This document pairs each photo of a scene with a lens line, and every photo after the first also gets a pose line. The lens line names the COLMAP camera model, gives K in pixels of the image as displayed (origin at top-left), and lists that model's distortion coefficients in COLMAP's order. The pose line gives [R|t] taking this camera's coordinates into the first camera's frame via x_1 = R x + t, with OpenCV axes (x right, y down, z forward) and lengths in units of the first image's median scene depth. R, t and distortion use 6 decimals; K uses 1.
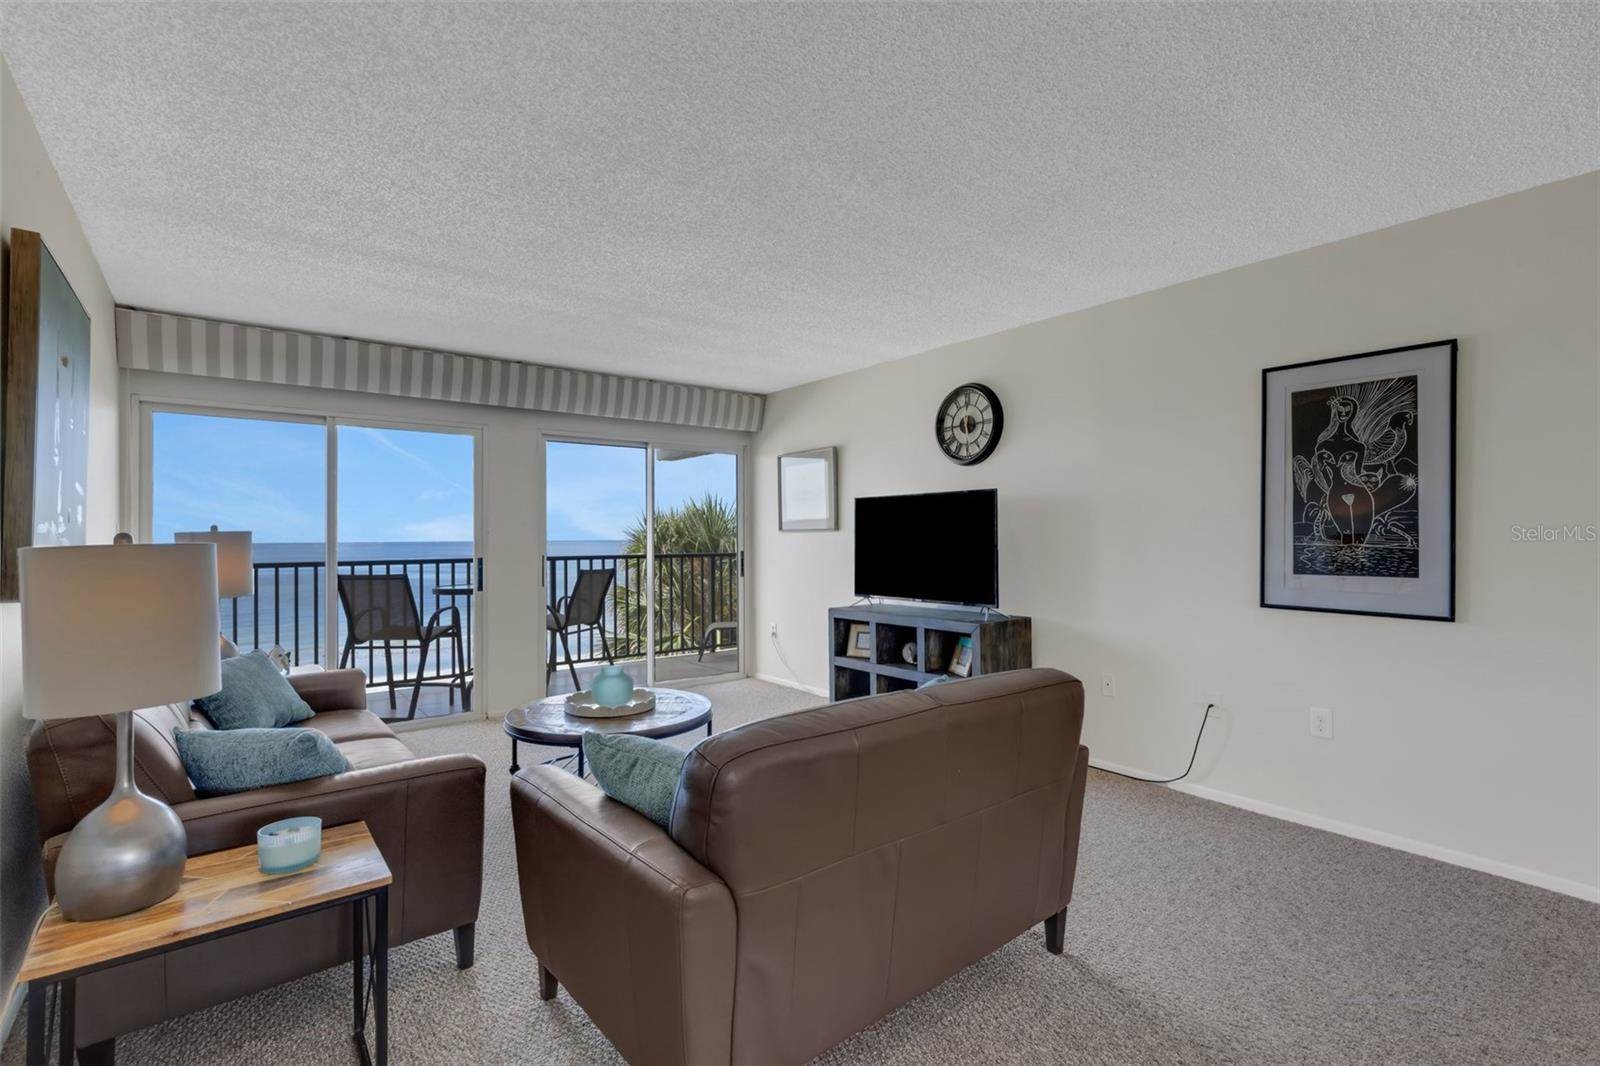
lens RADIAL K [[739.0, 0, 798.7], [0, 739.0, 527.7], [0, 0, 1]] dist [0.005914, 0.000873]
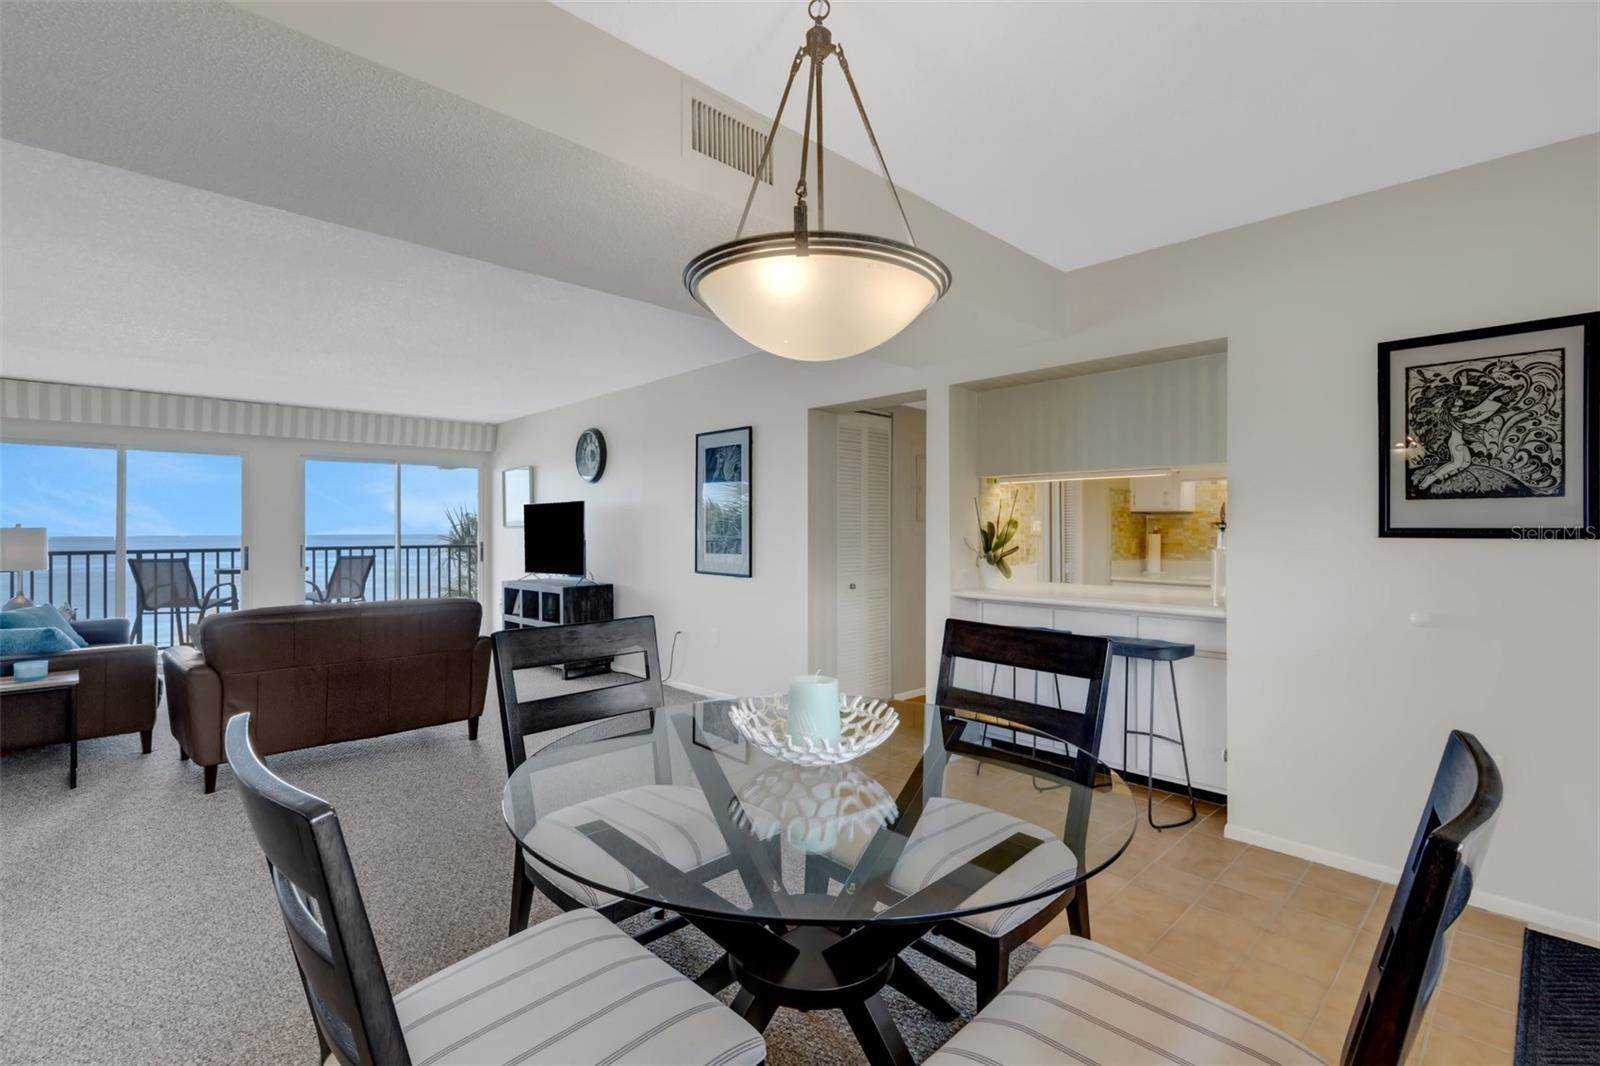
lens RADIAL K [[739.0, 0, 802.8], [0, 739.0, 535.0], [0, 0, 1]] dist [0.005914, 0.000873]
pose [[0.994806, -0.001005, 0.101782, 0.472497], [-0.000830, 0.999838, 0.017989, -0.007928], [-0.101784, -0.017980, 0.994644, -0.491826]]
